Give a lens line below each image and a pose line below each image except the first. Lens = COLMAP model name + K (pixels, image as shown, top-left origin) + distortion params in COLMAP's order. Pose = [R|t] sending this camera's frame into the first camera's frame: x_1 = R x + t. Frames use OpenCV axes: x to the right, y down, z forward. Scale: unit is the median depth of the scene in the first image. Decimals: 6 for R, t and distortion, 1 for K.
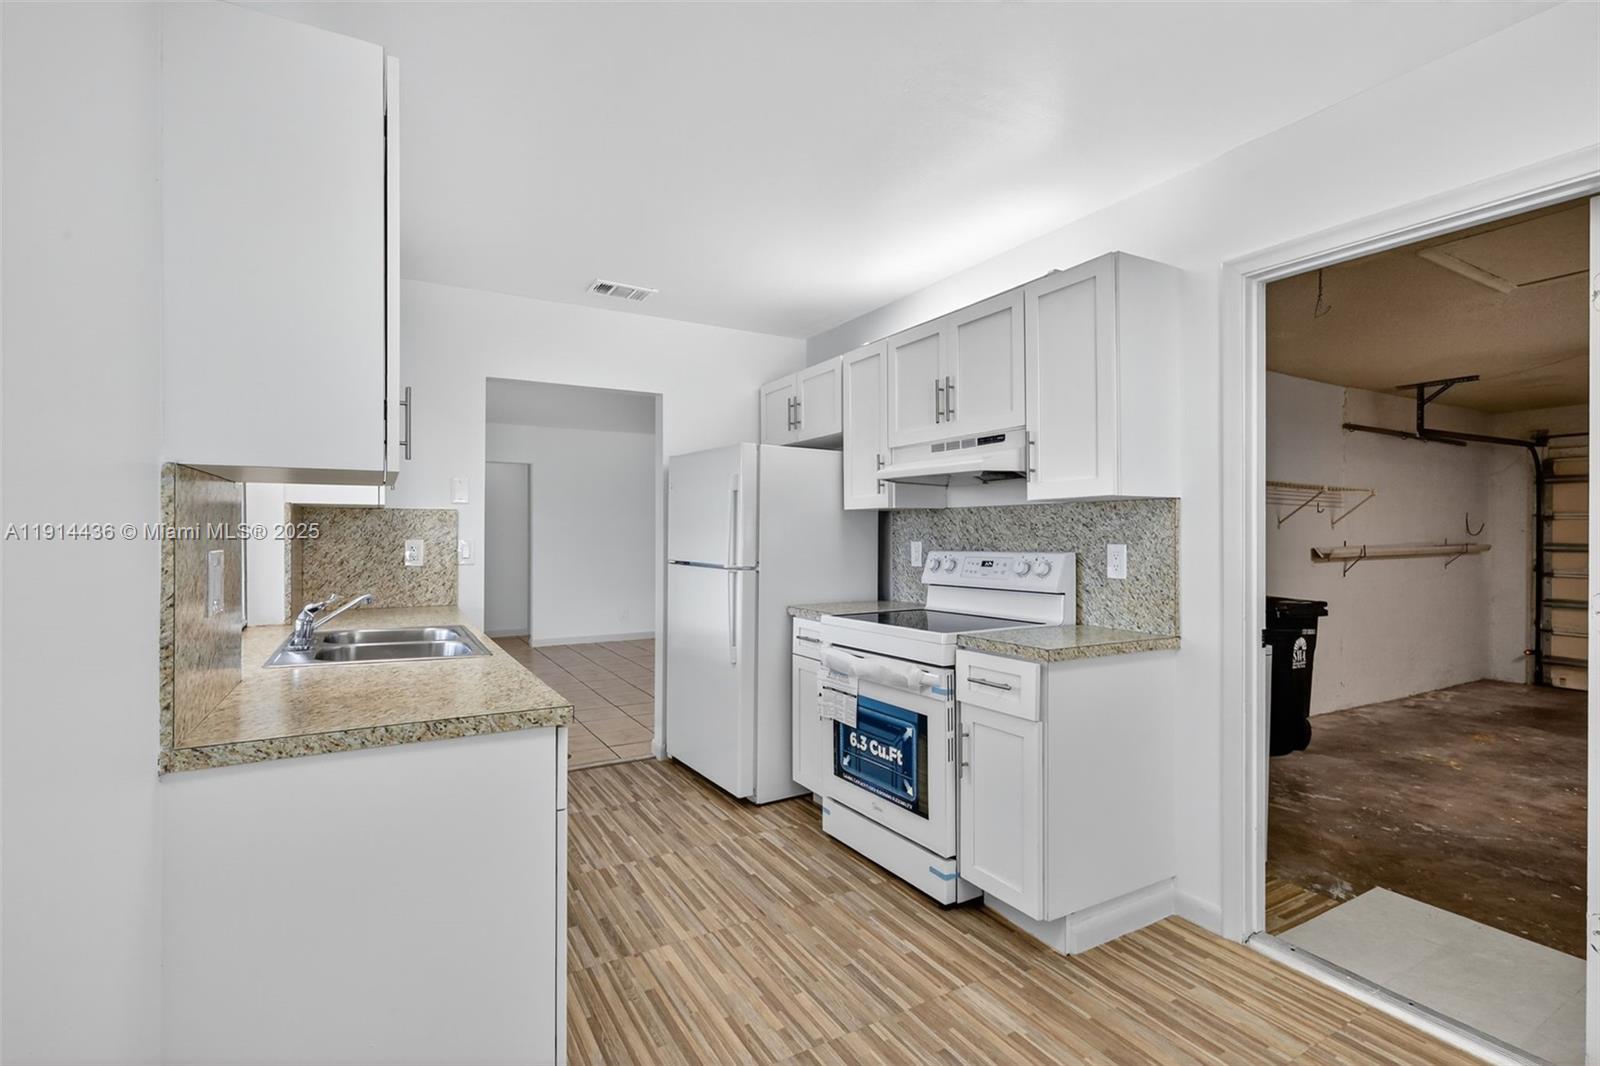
lens RADIAL K [[750.0, 0, 802.3], [0, 750.0, 531.2], [0, 0, 1]] dist [-0.000100, 0.001323]
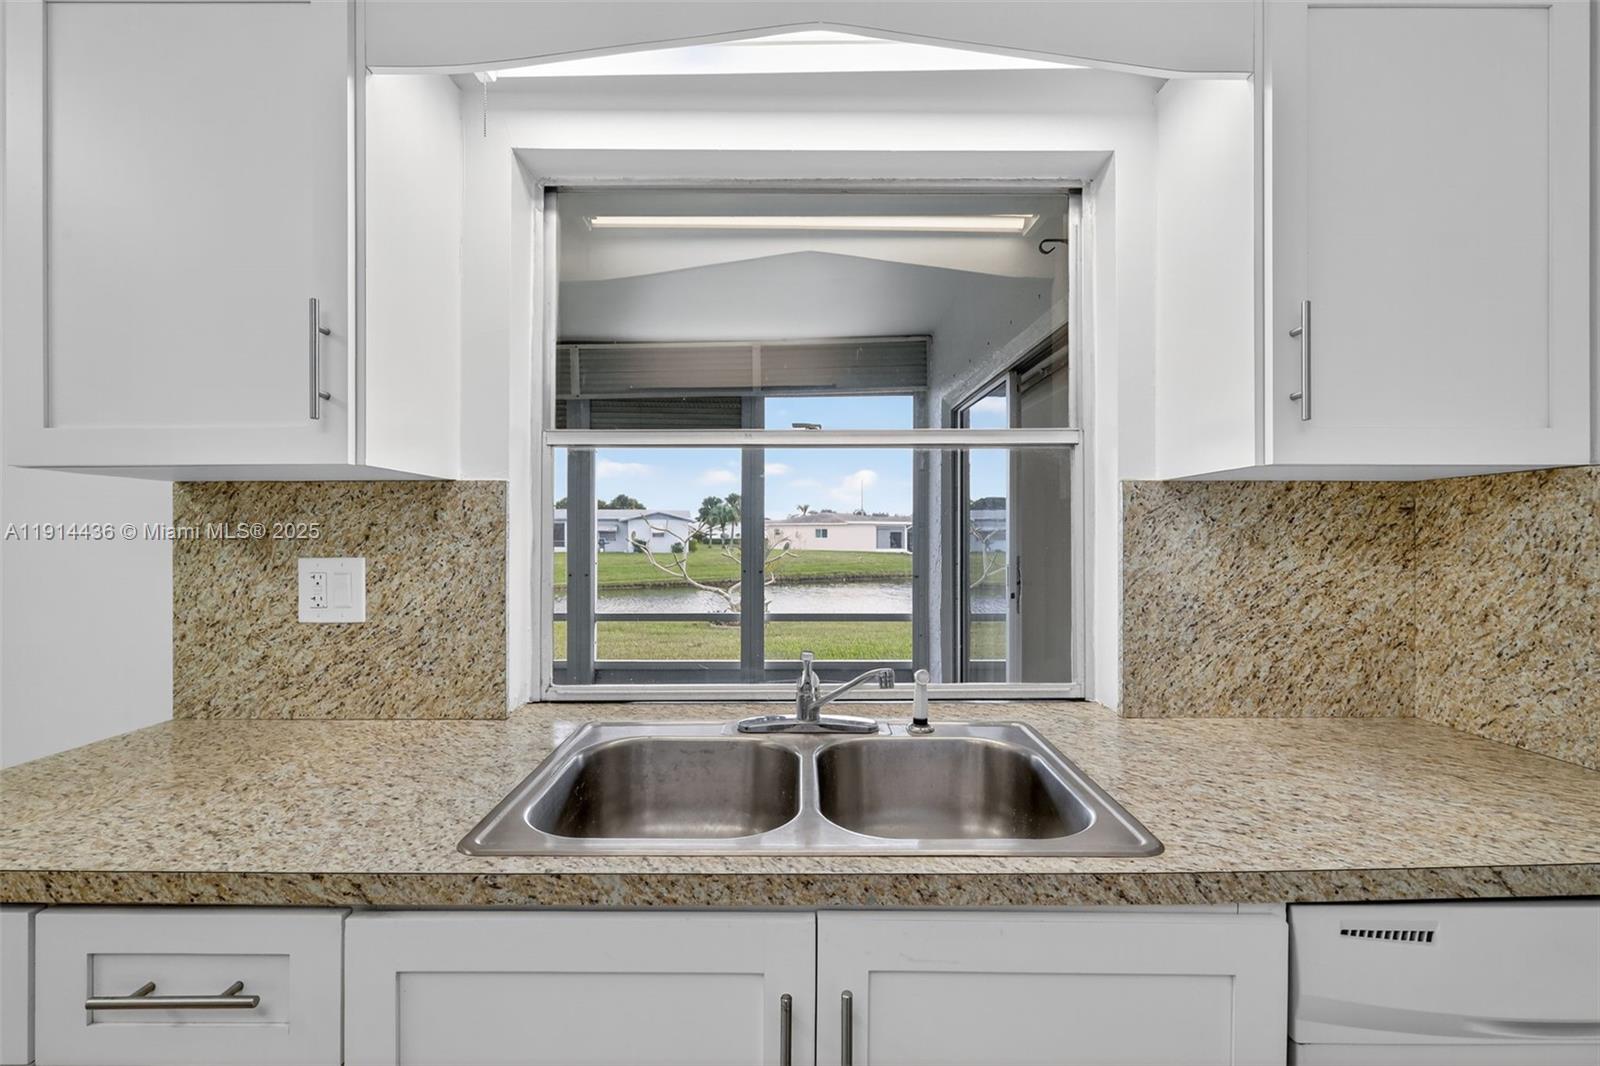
lens RADIAL K [[750.0, 0, 799.3], [0, 750.0, 536.6], [0, 0, 1]] dist [-0.000100, 0.001323]
pose [[-0.494324, -0.000588, -0.869278, -0.123903], [0.002263, 0.999996, -0.001963, 0.001025], [0.869275, -0.002938, -0.494320, 1.081038]]
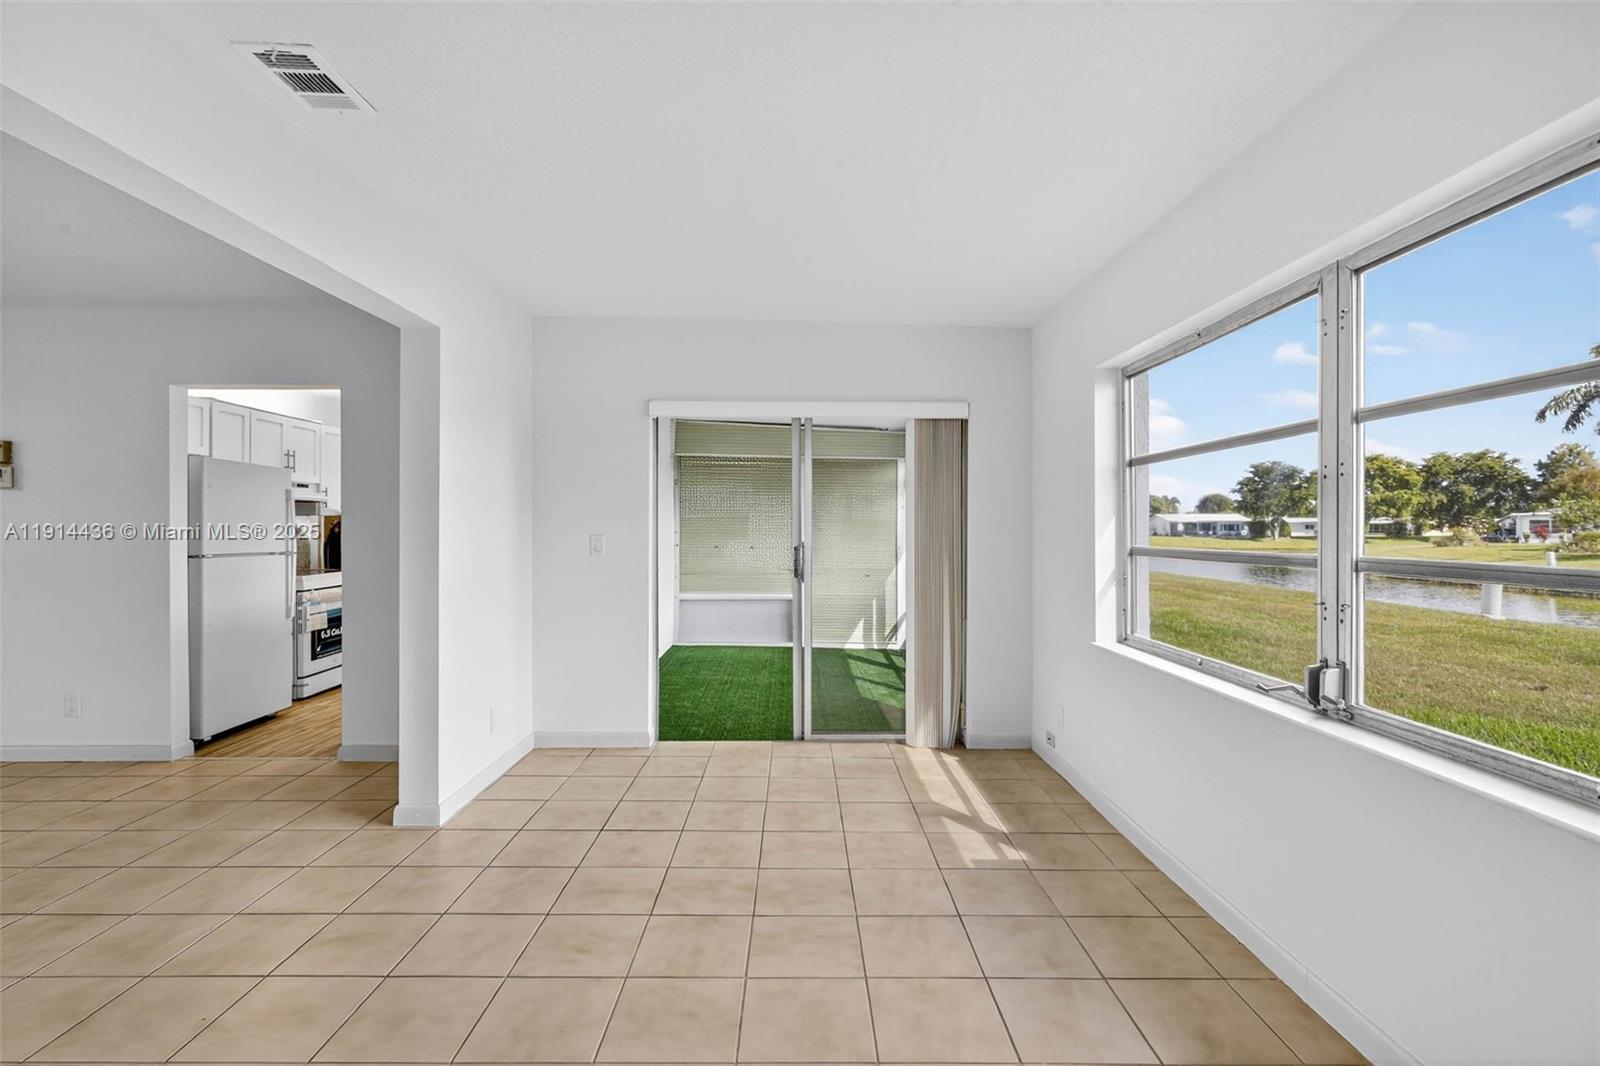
lens RADIAL K [[750.0, 0, 801.9], [0, 750.0, 531.6], [0, 0, 1]] dist [-0.000100, 0.001323]
pose [[-0.871384, -0.001108, 0.490600, -2.109600], [-0.005309, 0.999960, -0.007172, 0.017556], [-0.490572, -0.008854, -0.871356, 2.232222]]
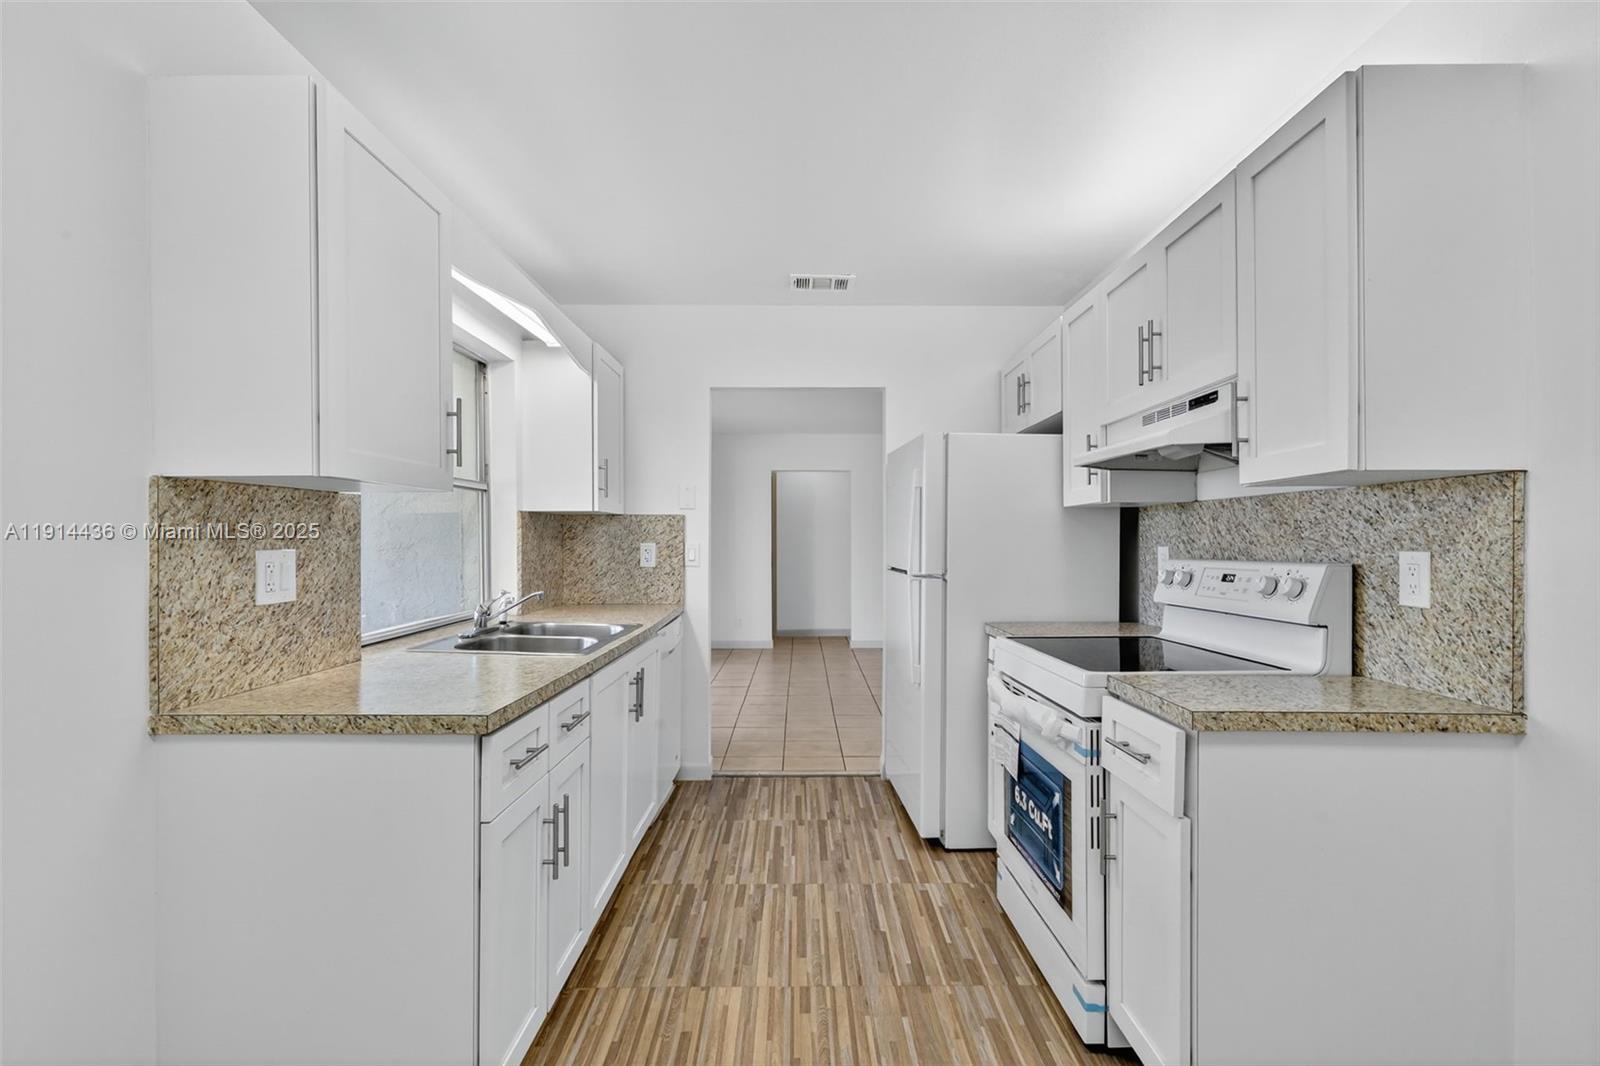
lens RADIAL K [[750.0, 0, 800.6], [0, 750.0, 542.3], [0, 0, 1]] dist [-0.000100, 0.001323]
pose [[0.865496, 0.001146, -0.500915, 0.284738], [0.002750, 0.999971, 0.007039, 0.004341], [0.500909, -0.007469, 0.865468, 0.210753]]
